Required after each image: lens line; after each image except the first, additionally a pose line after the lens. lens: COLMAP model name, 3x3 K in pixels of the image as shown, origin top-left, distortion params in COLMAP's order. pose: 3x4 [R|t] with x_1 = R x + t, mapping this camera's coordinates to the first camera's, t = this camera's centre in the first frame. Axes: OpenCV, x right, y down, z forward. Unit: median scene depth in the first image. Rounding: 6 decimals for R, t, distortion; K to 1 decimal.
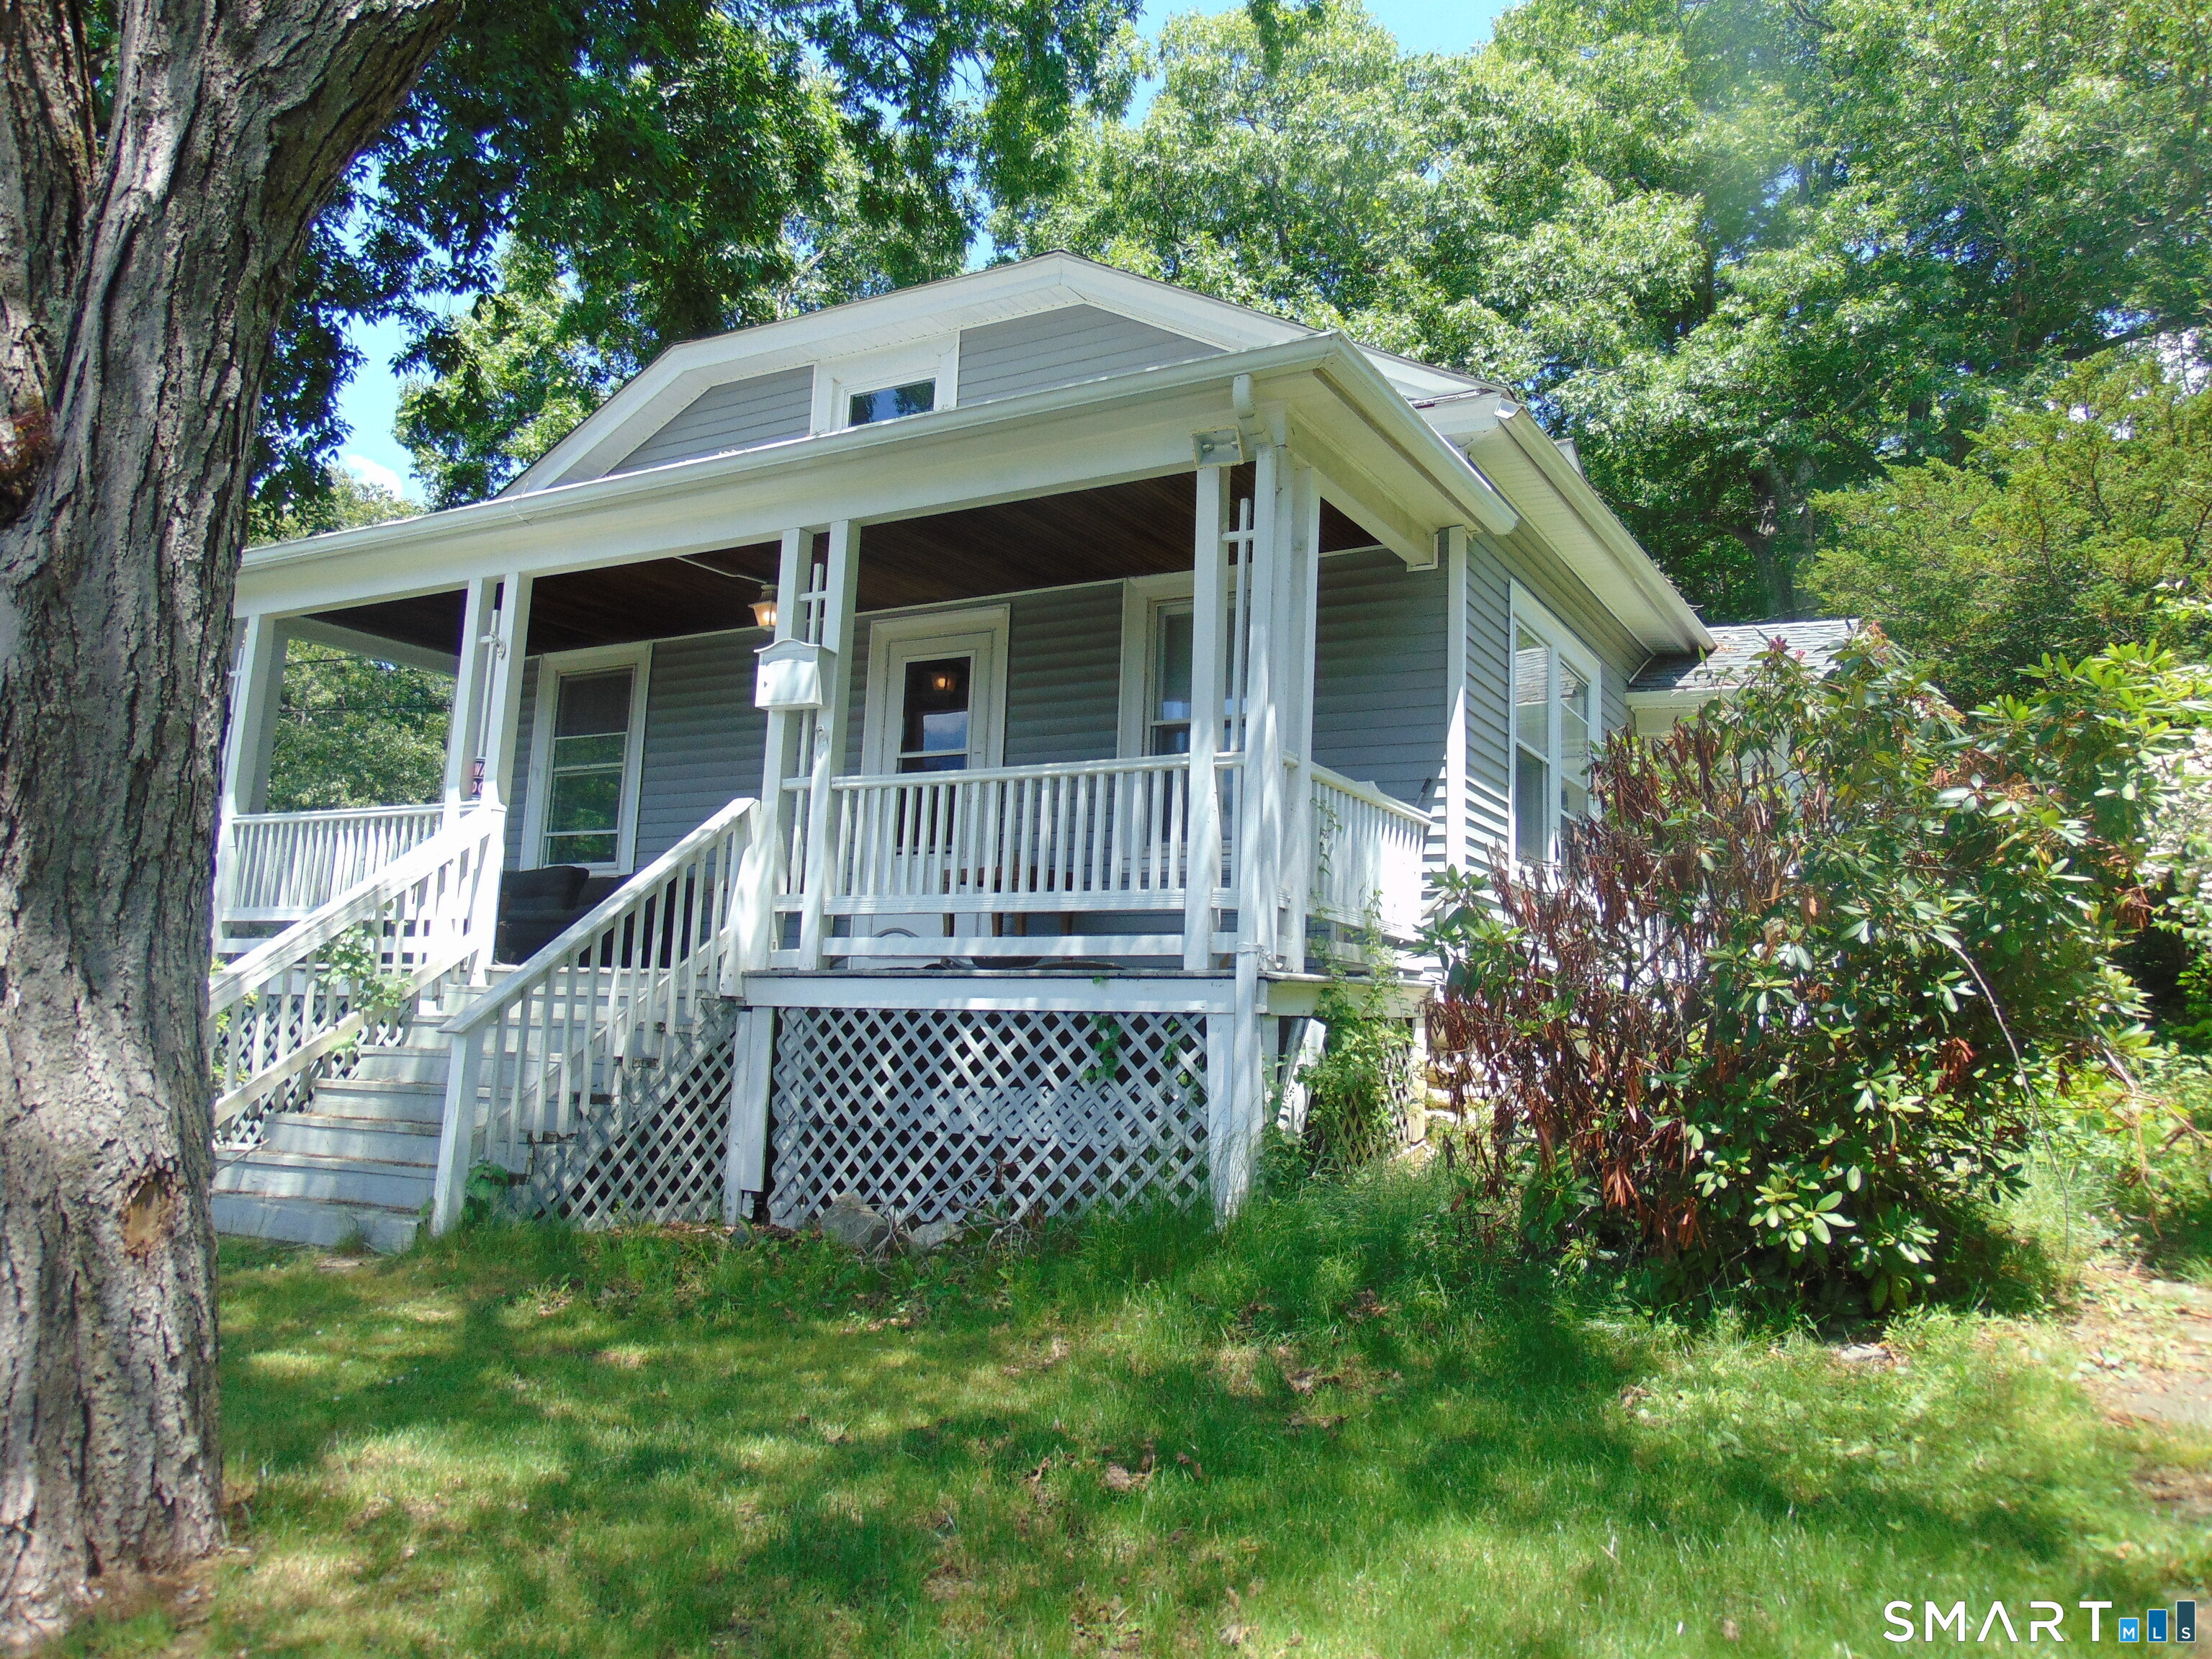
lens RADIAL K [[1648.6, 0, 1094.4], [0, 1648.6, 811.5], [0, 0, 1]] dist [-0.008521, 0.008518]
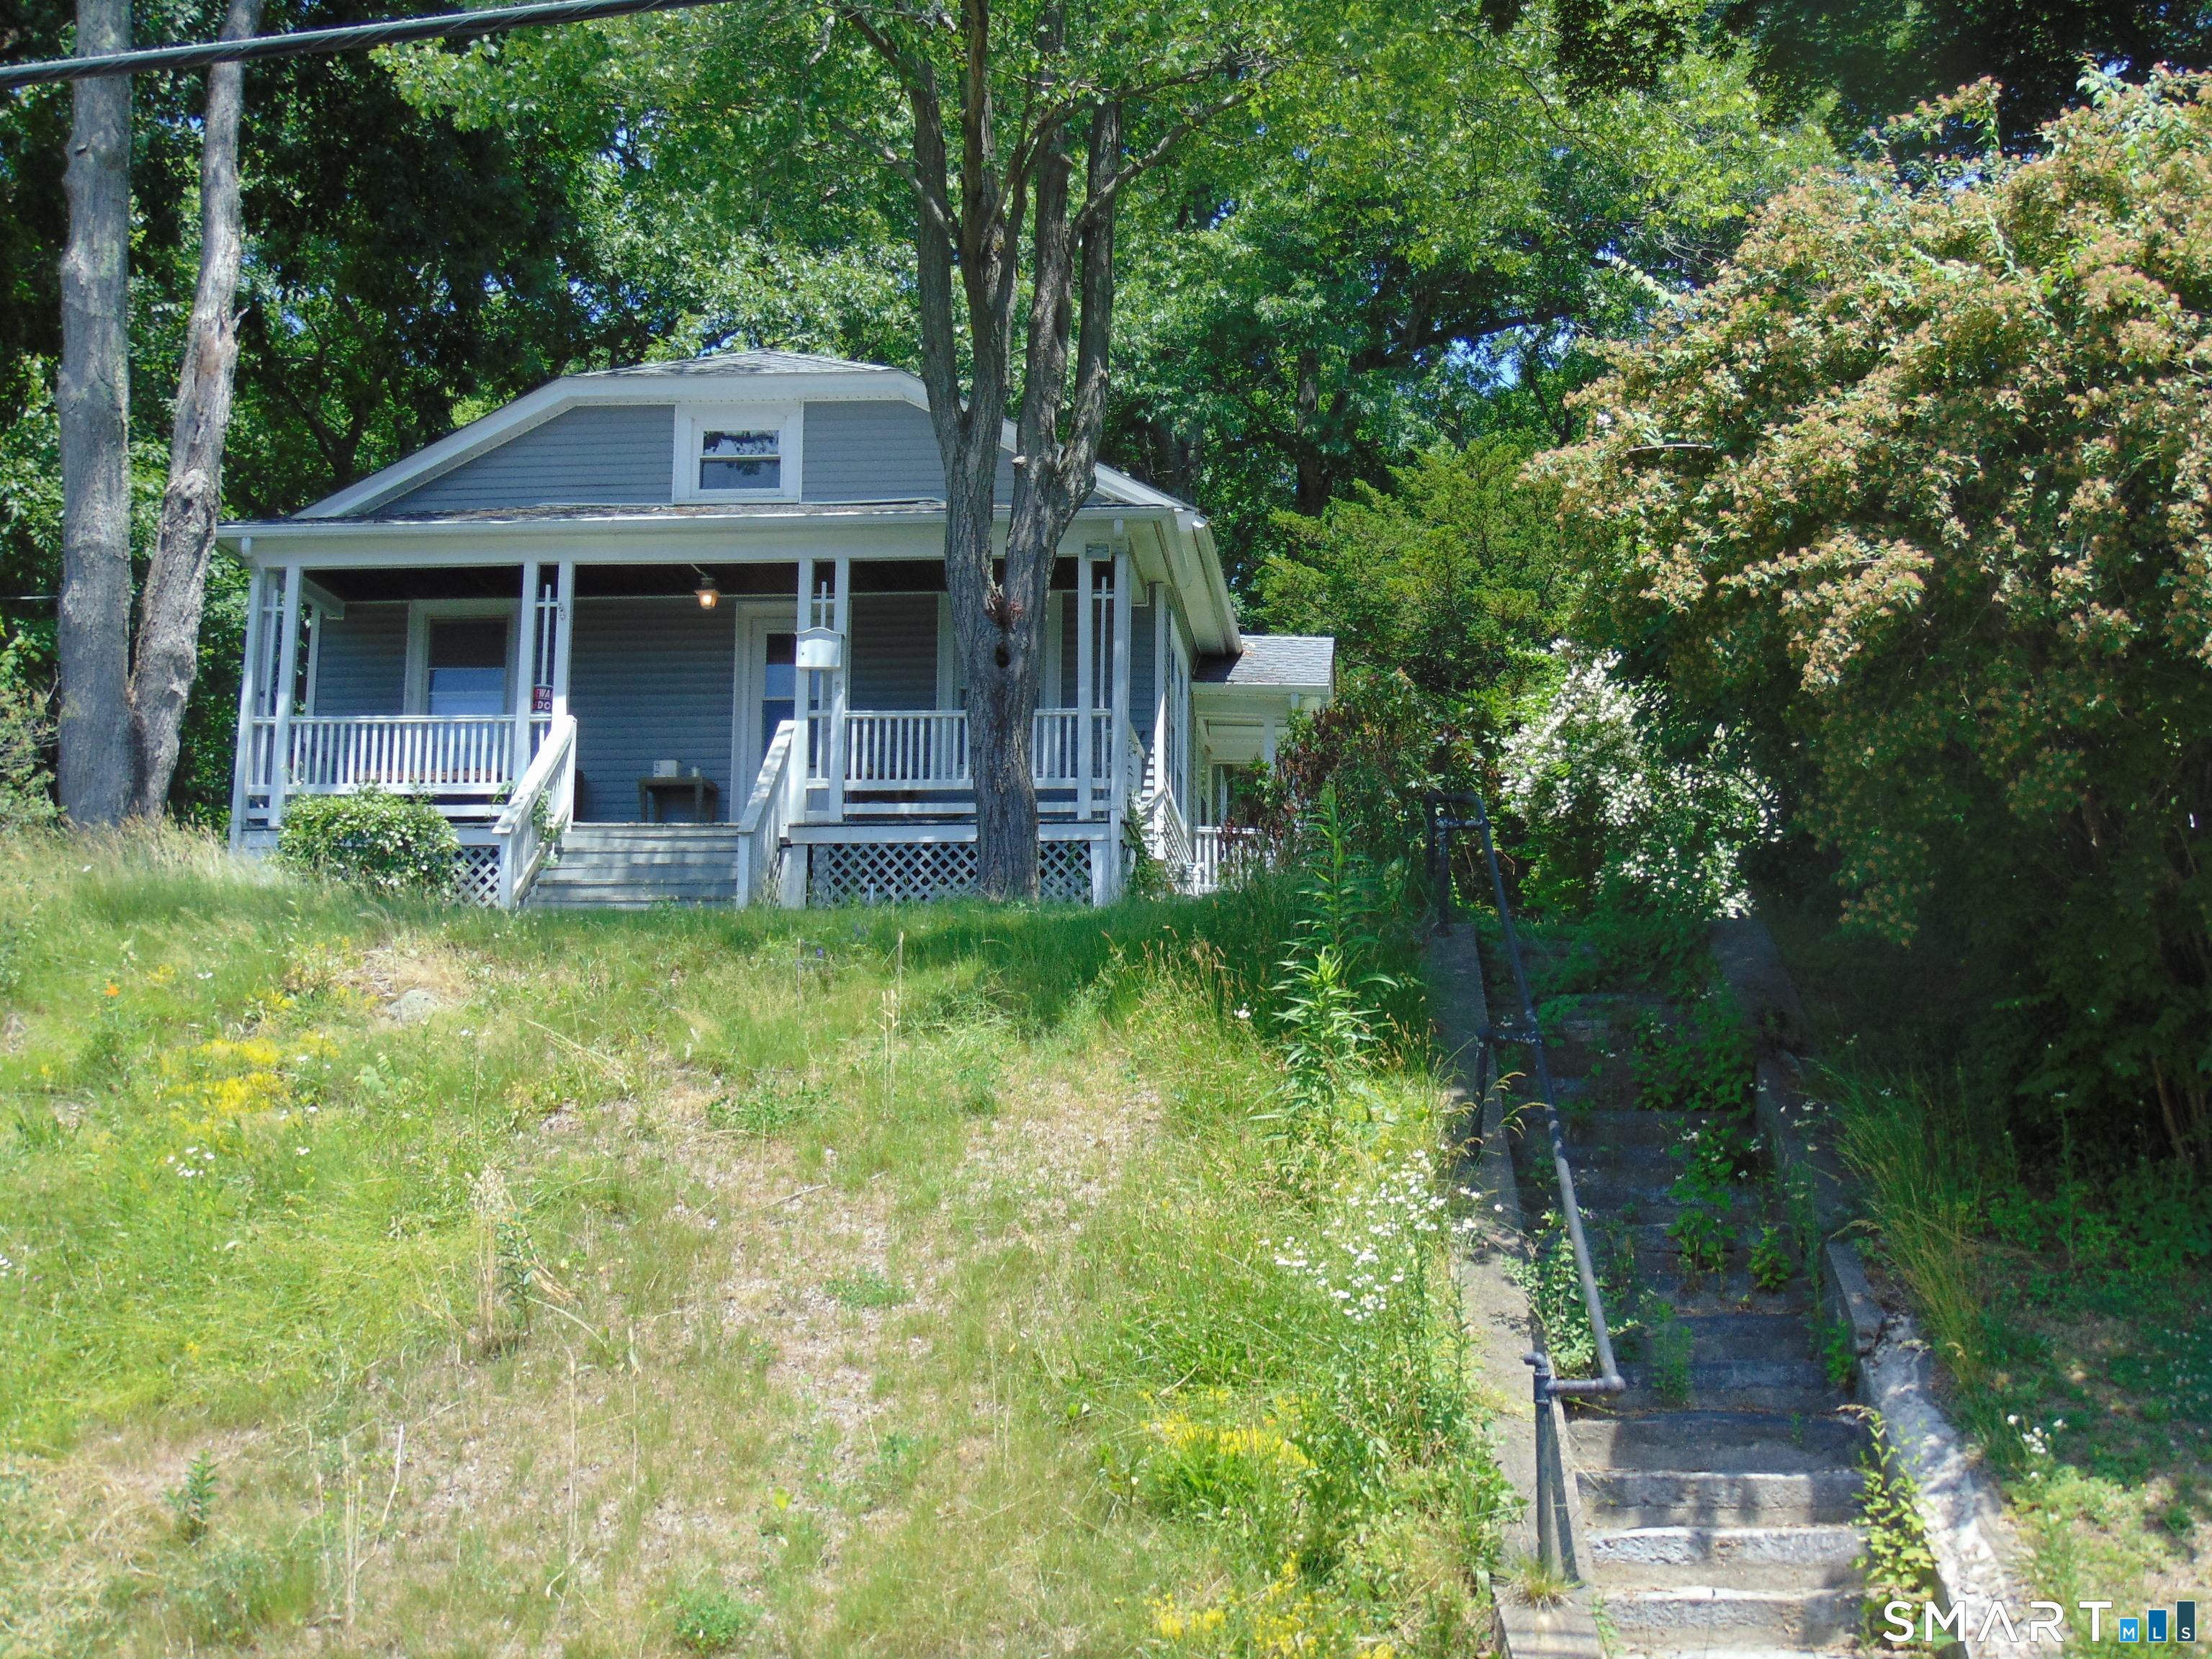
lens RADIAL K [[3221.5, 0, 1107.9], [0, 3221.5, 831.1], [0, 0, 1]] dist [0.049774, 0.000000]
pose [[0.904934, 0.038111, 0.423841, -1.330416], [-0.036598, 0.999261, -0.011711, 0.133402], [-0.423975, -0.004914, 0.905661, -2.150525]]
